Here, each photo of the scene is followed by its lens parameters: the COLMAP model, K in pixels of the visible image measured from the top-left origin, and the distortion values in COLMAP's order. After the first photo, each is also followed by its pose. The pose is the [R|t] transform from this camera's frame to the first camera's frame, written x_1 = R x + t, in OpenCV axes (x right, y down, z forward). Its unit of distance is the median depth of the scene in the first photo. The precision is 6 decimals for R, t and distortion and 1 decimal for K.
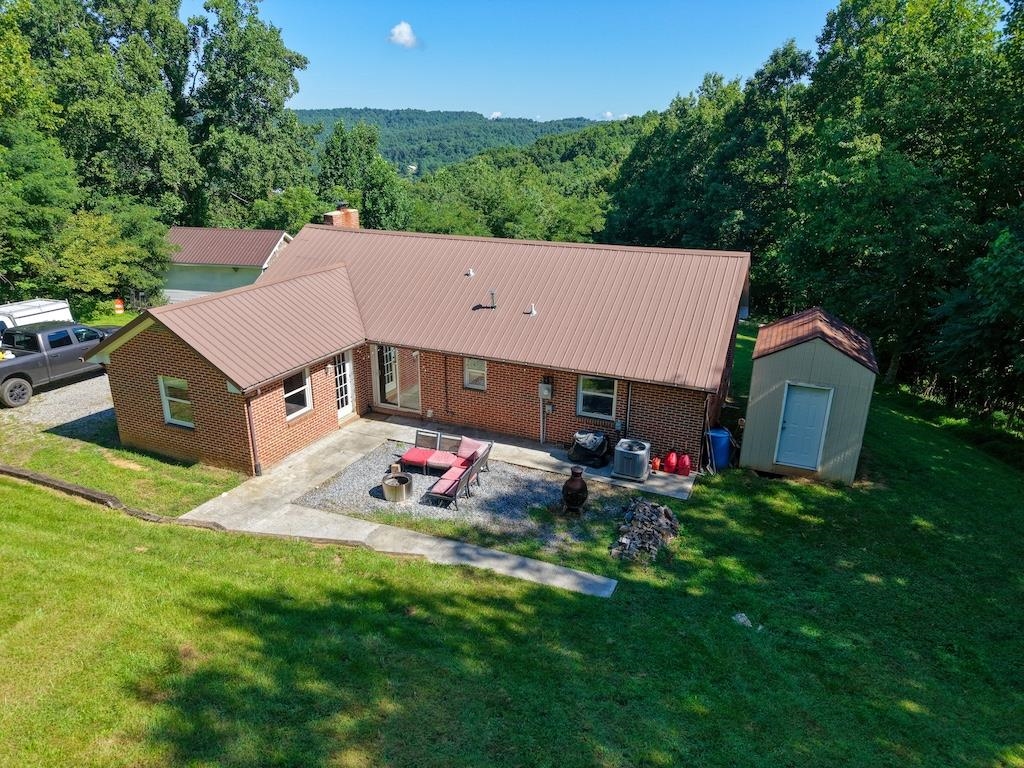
lens RADIAL K [[695.5, 0, 512.9], [0, 695.5, 399.4], [0, 0, 1]] dist [0.003976, -0.018985]
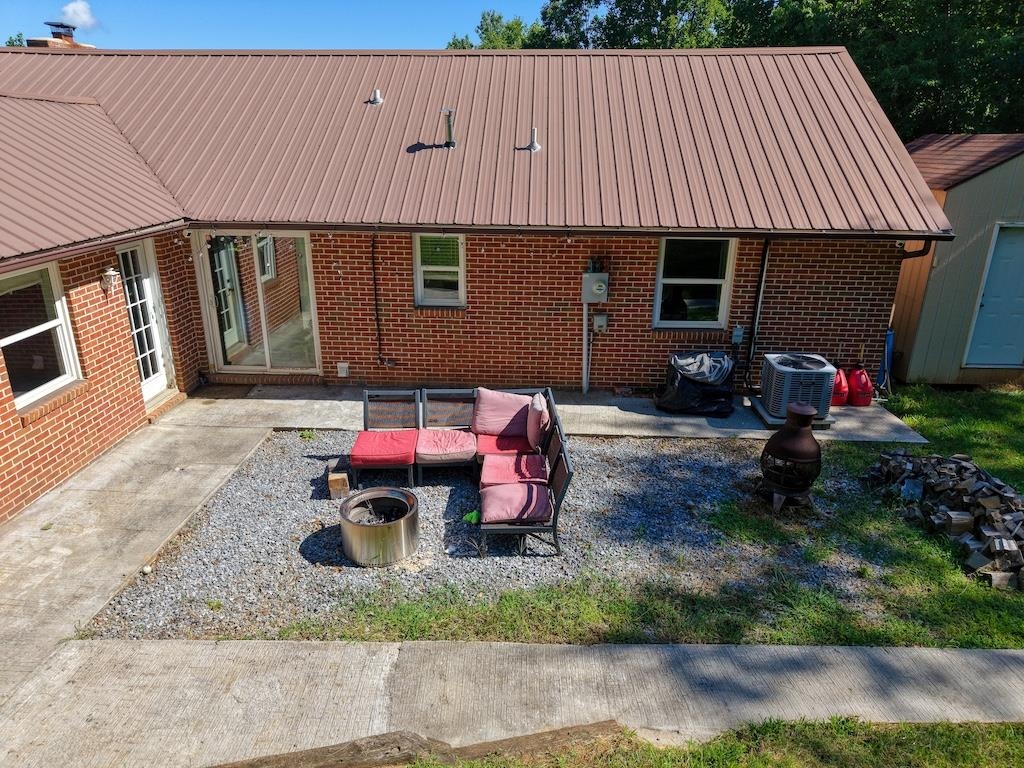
lens RADIAL K [[695.5, 0, 512.9], [0, 695.5, 399.4], [0, 0, 1]] dist [0.003976, -0.018985]
pose [[0.932347, -0.130536, 0.337179, -0.195000], [0.130500, 0.991184, 0.022876, 0.050741], [-0.337193, 0.022673, 0.941162, 0.542580]]
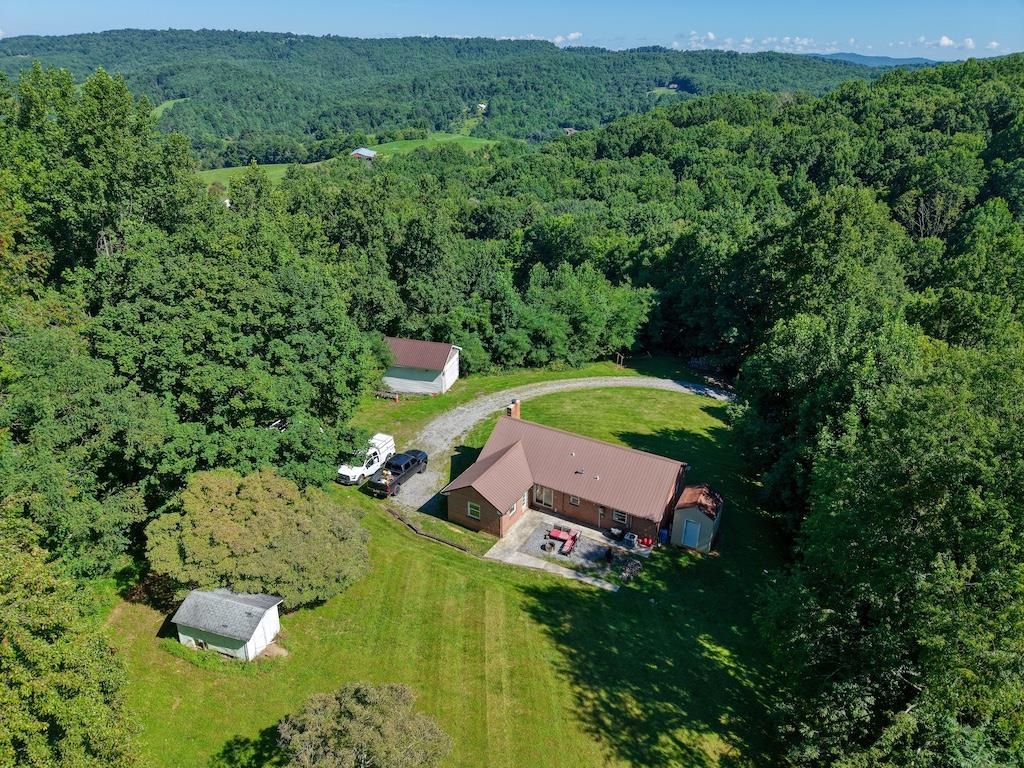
lens RADIAL K [[705.7, 0, 478.6], [0, 705.7, 383.2], [0, 0, 1]] dist [0.024859, -0.001424]
pose [[0.990944, 0.038179, -0.128737, -0.094246], [-0.027774, 0.996272, 0.081671, -0.736685], [0.131375, -0.077356, 0.988310, -1.808004]]
